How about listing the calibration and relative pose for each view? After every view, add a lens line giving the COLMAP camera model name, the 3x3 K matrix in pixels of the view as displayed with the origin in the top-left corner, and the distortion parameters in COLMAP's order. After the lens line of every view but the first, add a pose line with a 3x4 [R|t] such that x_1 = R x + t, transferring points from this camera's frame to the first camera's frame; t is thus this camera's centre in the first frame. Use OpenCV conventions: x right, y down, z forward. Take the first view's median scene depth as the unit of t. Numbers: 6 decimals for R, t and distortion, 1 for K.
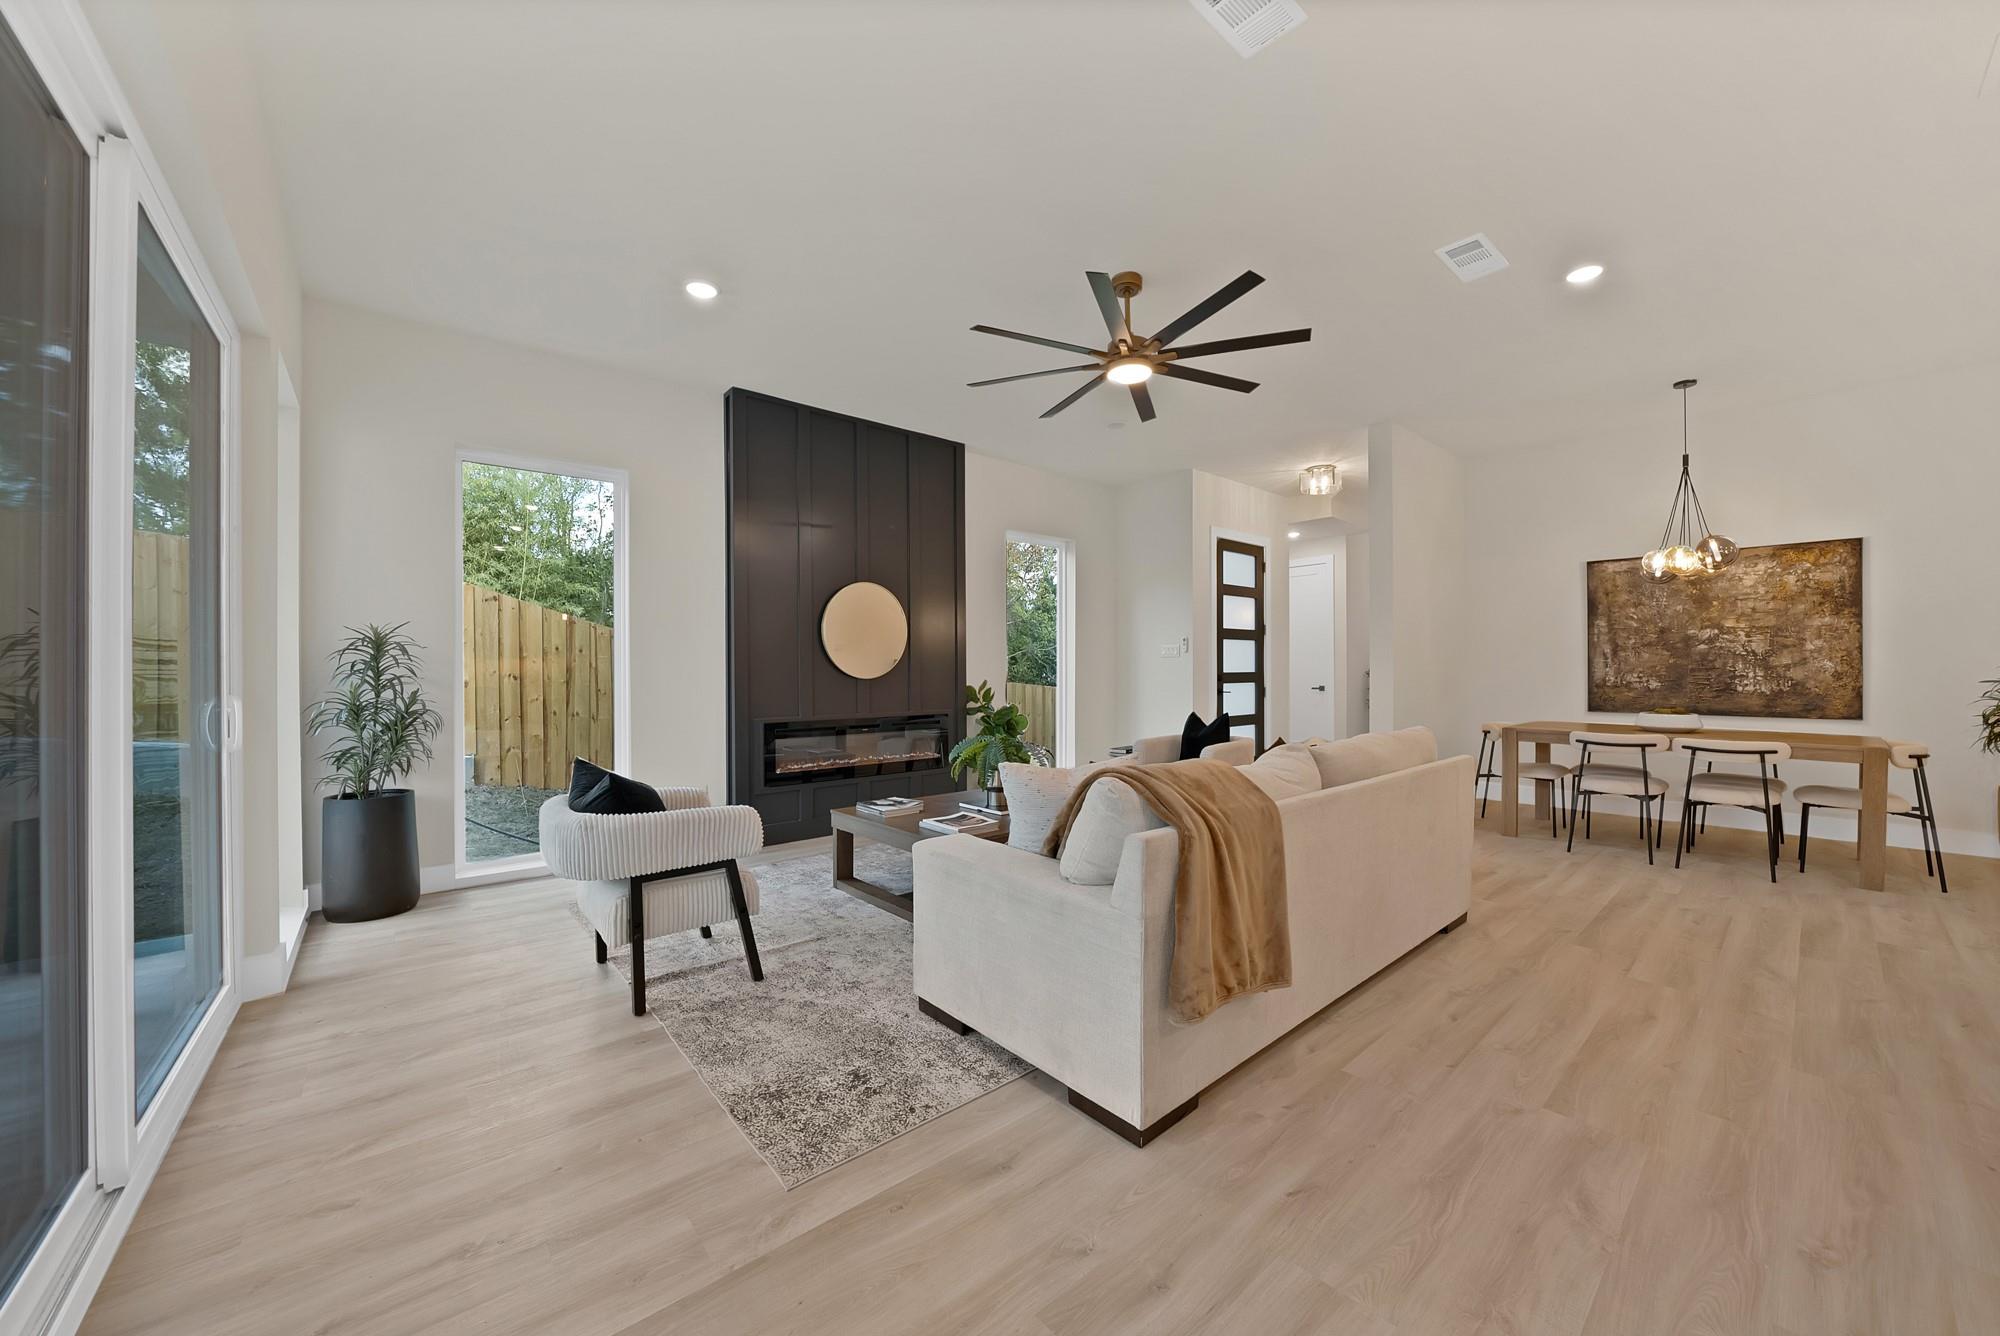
lens RADIAL K [[720.8, 0, 1008.5], [0, 720.8, 672.1], [0, 0, 1]] dist [-0.025024, 0.001397]
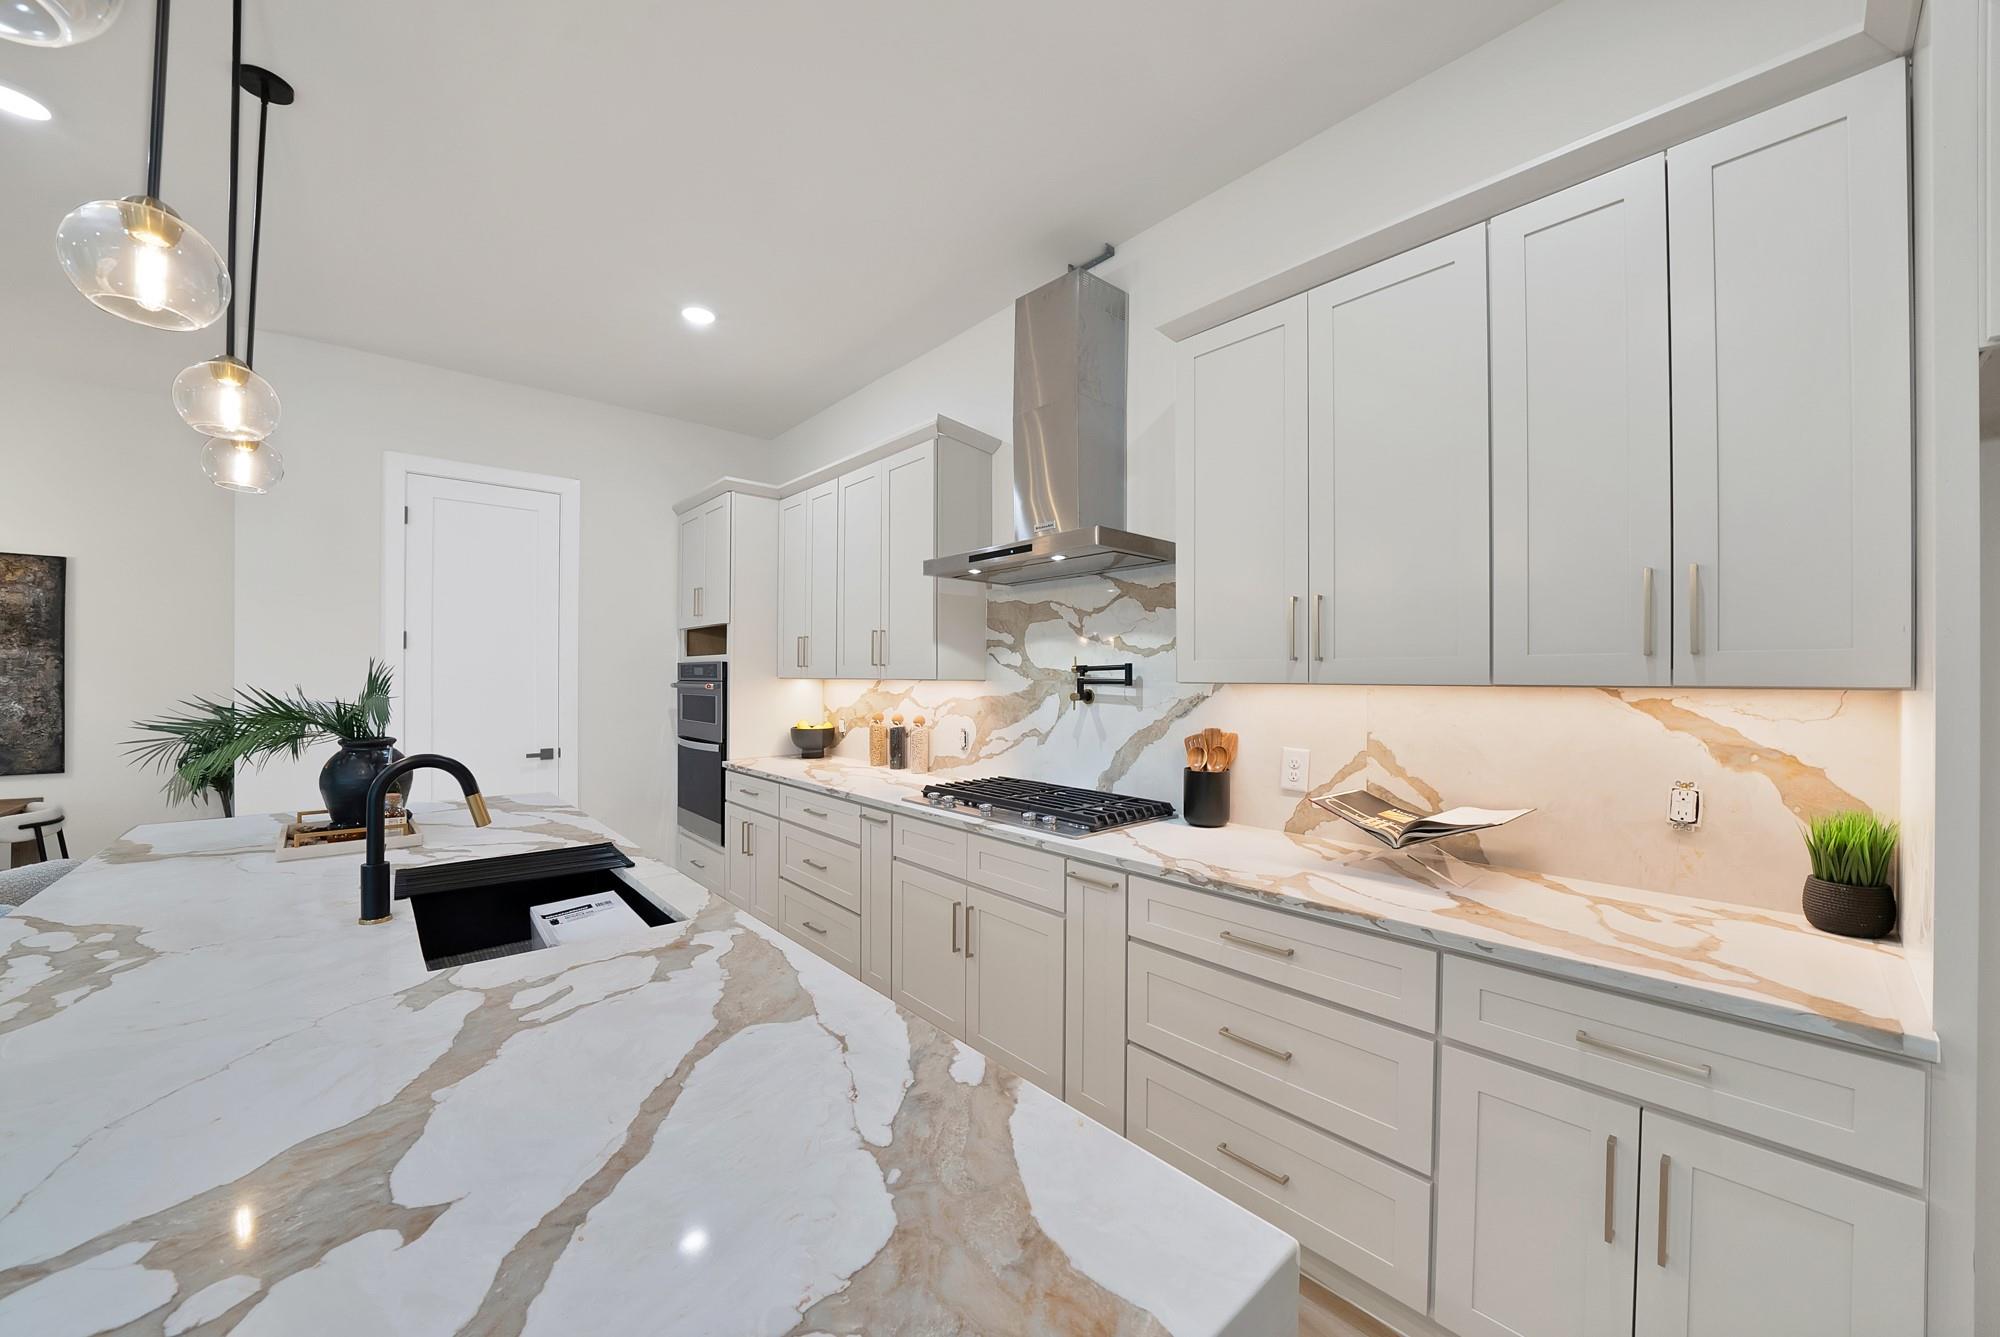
lens RADIAL K [[720.8, 0, 1016.5], [0, 720.8, 677.4], [0, 0, 1]] dist [-0.025024, 0.001397]
pose [[-0.022890, 0.005451, 0.999723, 0.335072], [-0.002653, 0.999981, -0.005513, -0.042420], [-0.999734, -0.002778, -0.022875, -0.145716]]
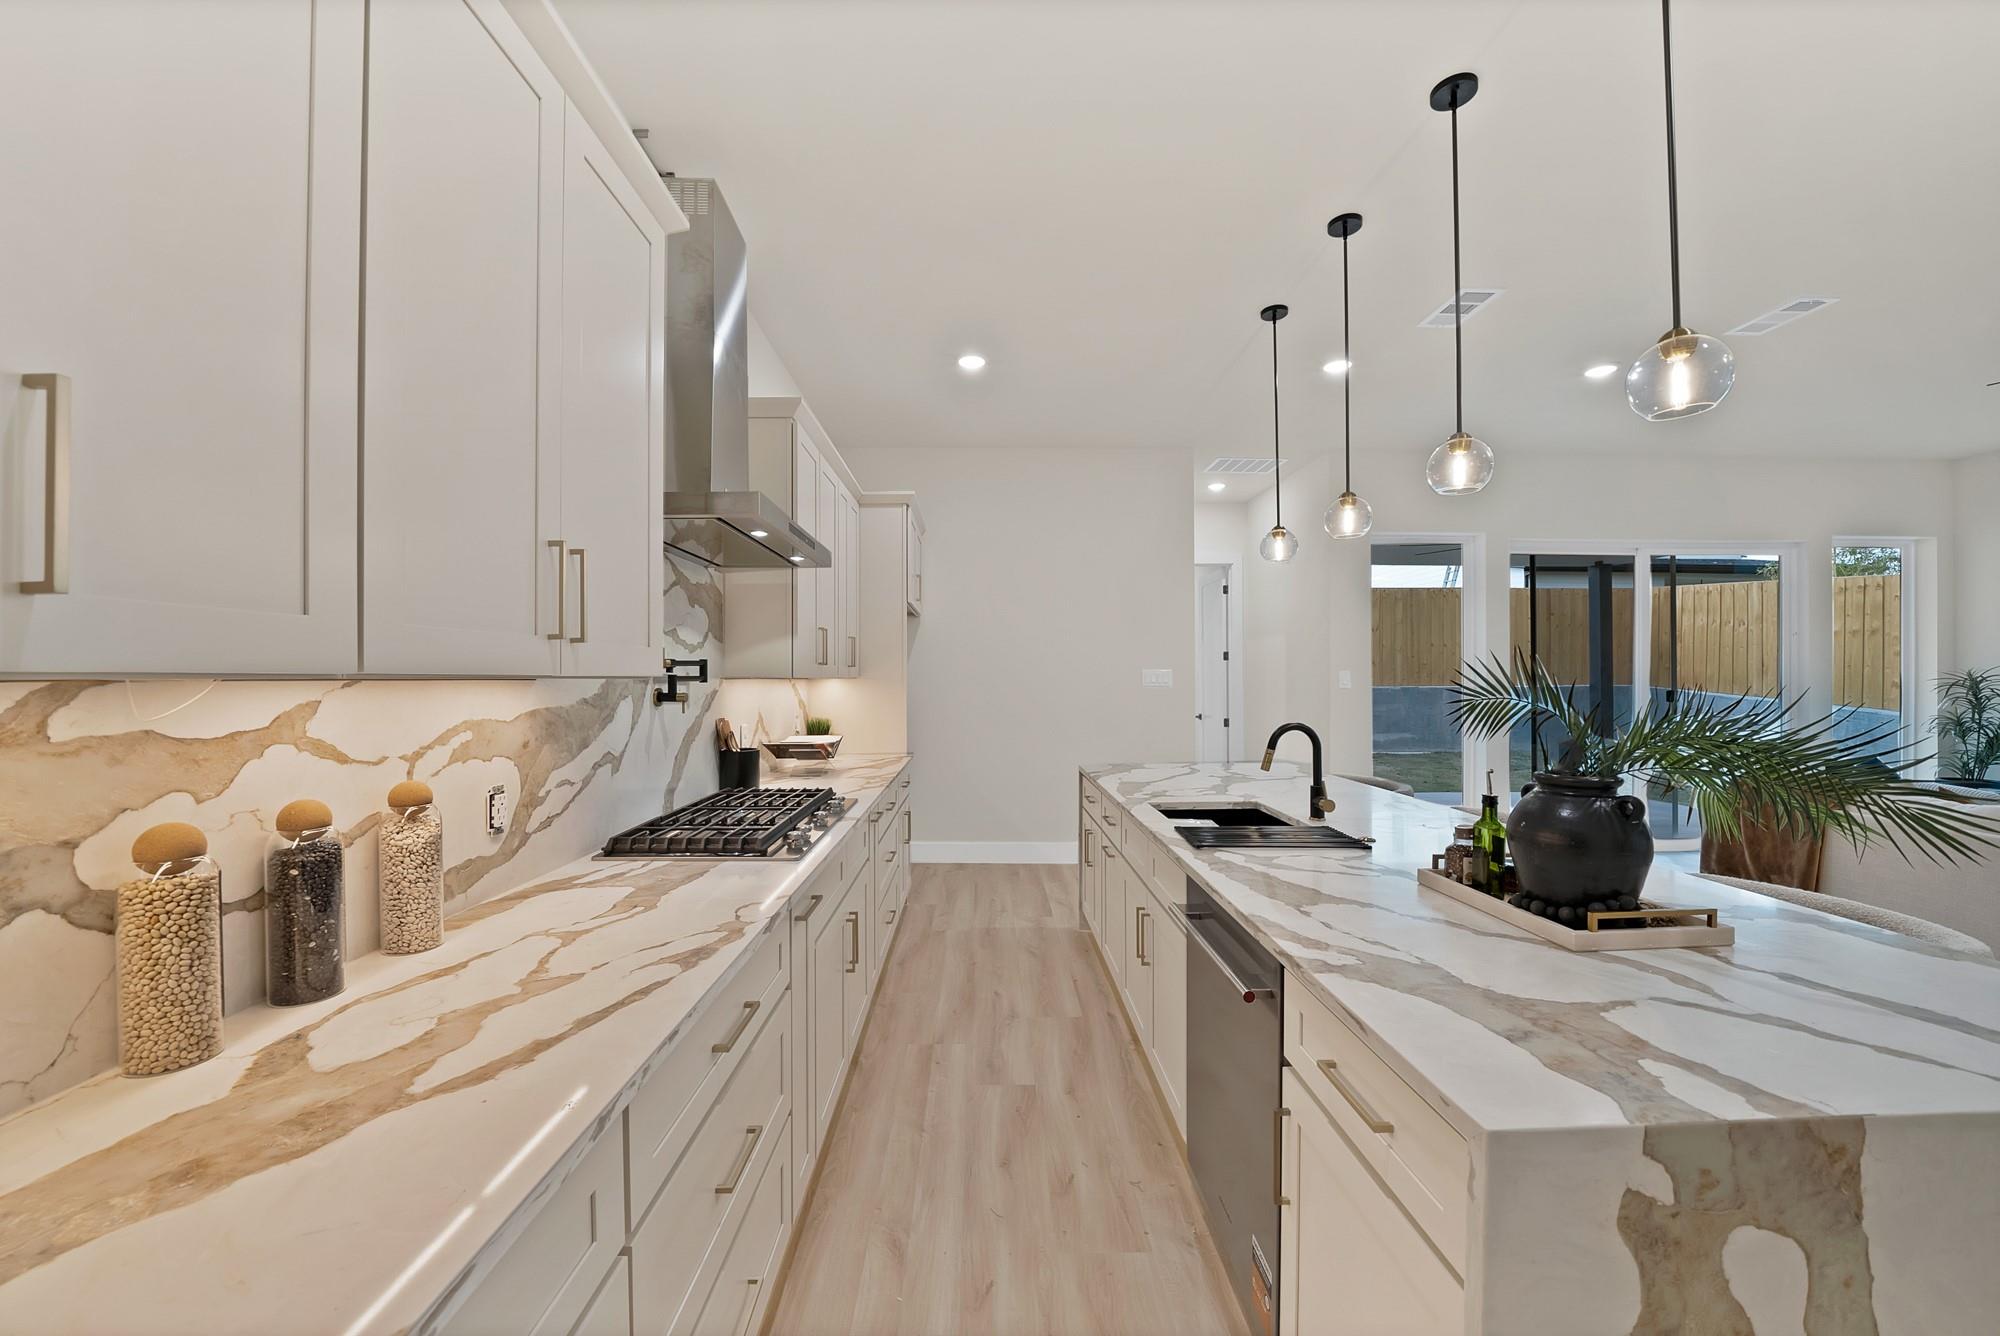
lens RADIAL K [[720.8, 0, 981.9], [0, 720.8, 677.9], [0, 0, 1]] dist [-0.025024, 0.001397]
pose [[-0.658315, 0.006372, -0.752716, 1.149303], [0.003586, 0.999979, 0.005330, -0.044861], [0.752734, 0.000810, -0.658324, 0.263252]]
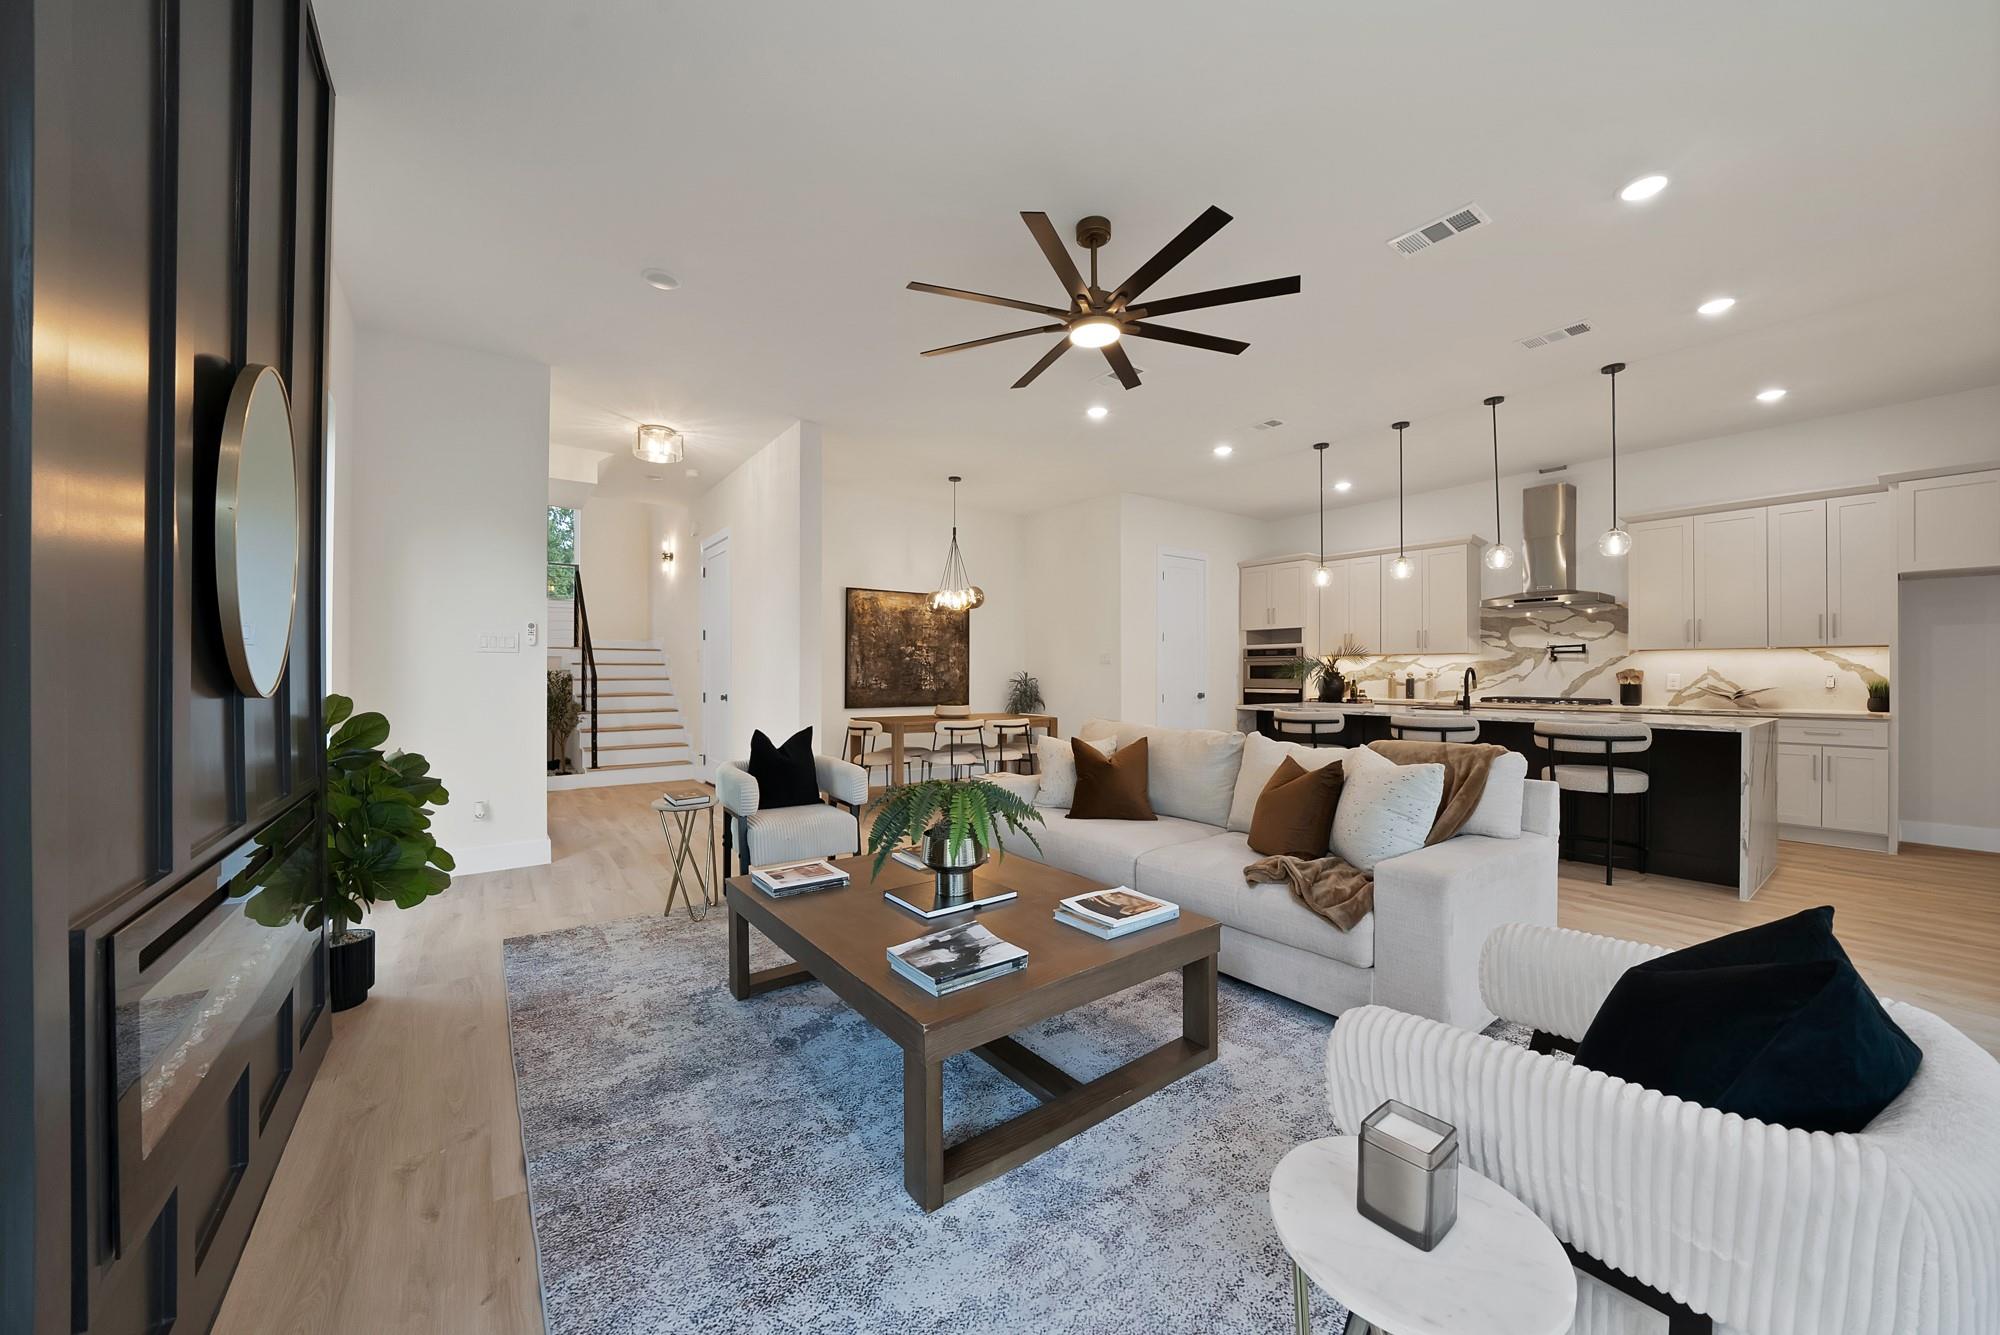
lens RADIAL K [[720.8, 0, 1027.4], [0, 720.8, 678.9], [0, 0, 1]] dist [-0.025024, 0.001397]
pose [[0.051605, -0.004035, 0.998659, -0.493794], [0.003437, 0.999987, 0.003863, 0.000020], [-0.998662, 0.003233, 0.051618, 0.726154]]
